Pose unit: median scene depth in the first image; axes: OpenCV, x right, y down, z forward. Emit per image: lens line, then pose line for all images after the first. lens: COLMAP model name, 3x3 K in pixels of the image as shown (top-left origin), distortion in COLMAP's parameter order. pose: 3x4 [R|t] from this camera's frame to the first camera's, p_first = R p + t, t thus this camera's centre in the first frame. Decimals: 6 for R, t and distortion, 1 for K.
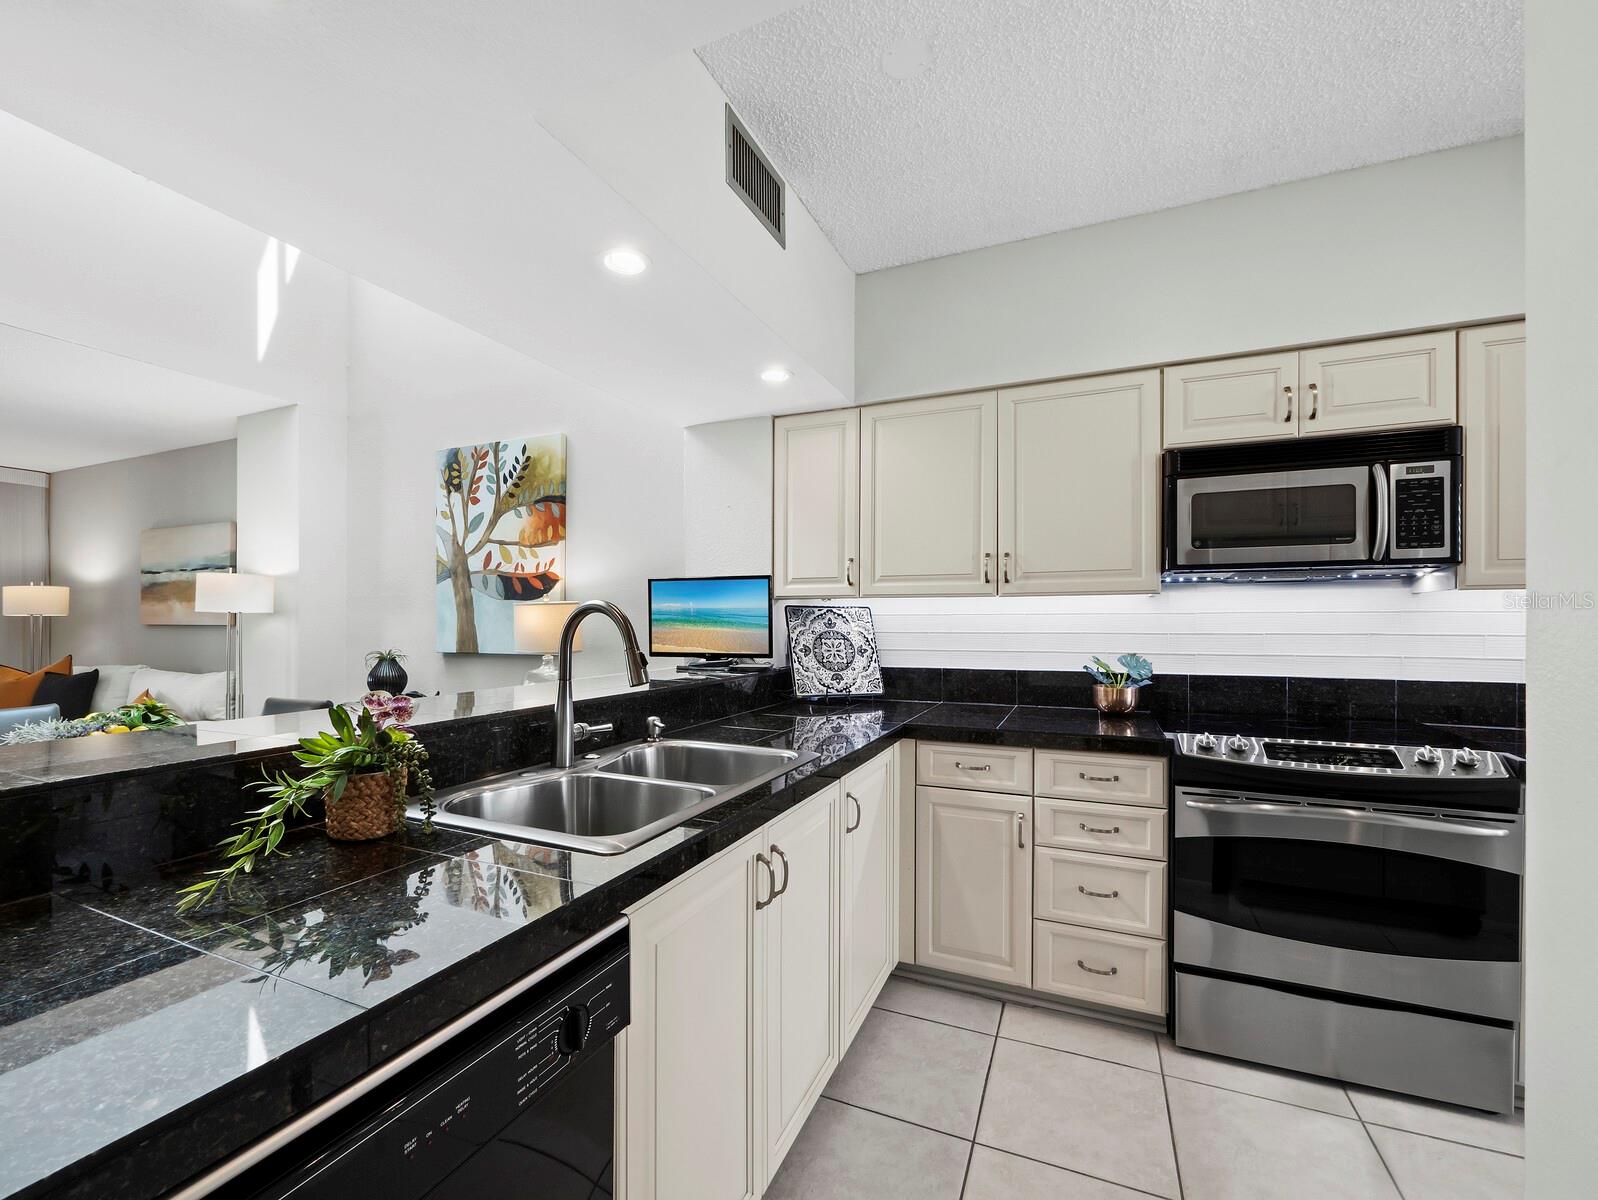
lens RADIAL K [[678.2, 0, 804.0], [0, 678.2, 624.0], [0, 0, 1]] dist [-0.009702, 0.001051]
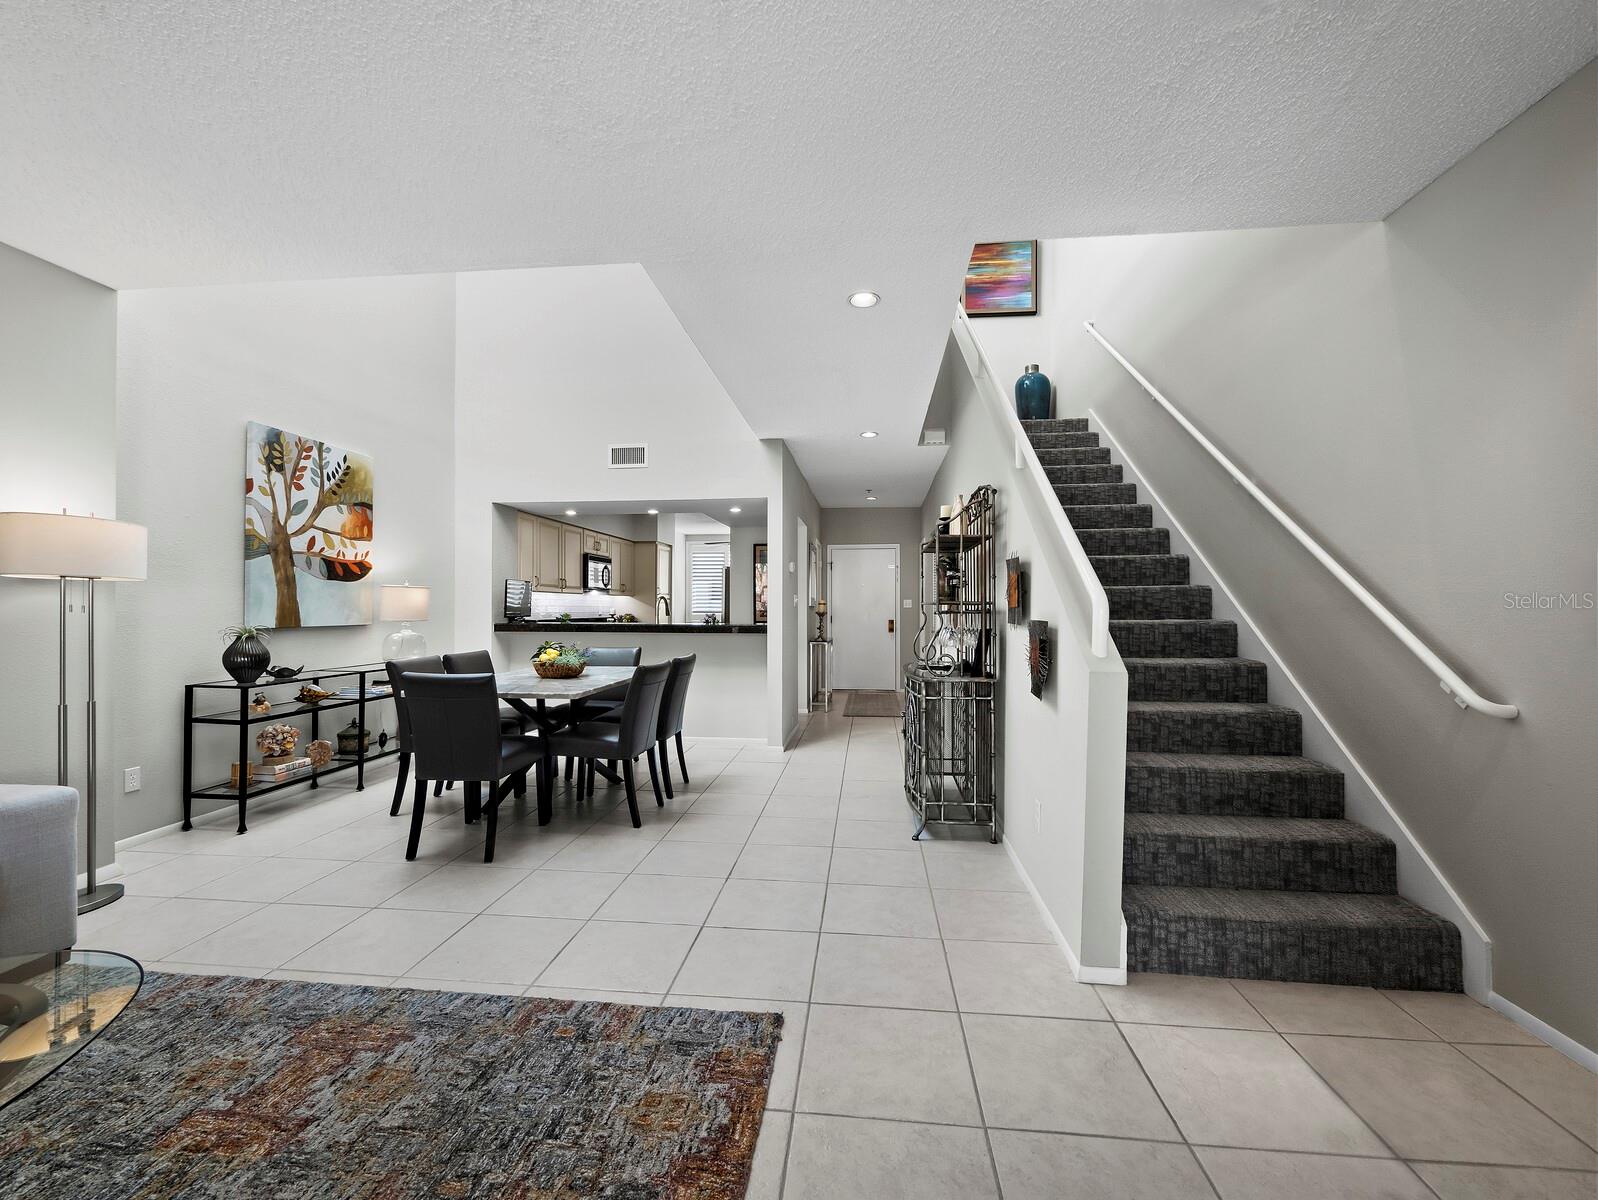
lens RADIAL K [[664.7, 0, 802.1], [0, 664.7, 605.7], [0, 0, 1]] dist [-0.003529, -0.000336]
pose [[-0.296177, 0.000193, 0.955133, -1.792655], [-0.002755, 0.999996, -0.001057, 0.008091], [-0.955129, -0.002944, -0.296175, 0.557426]]
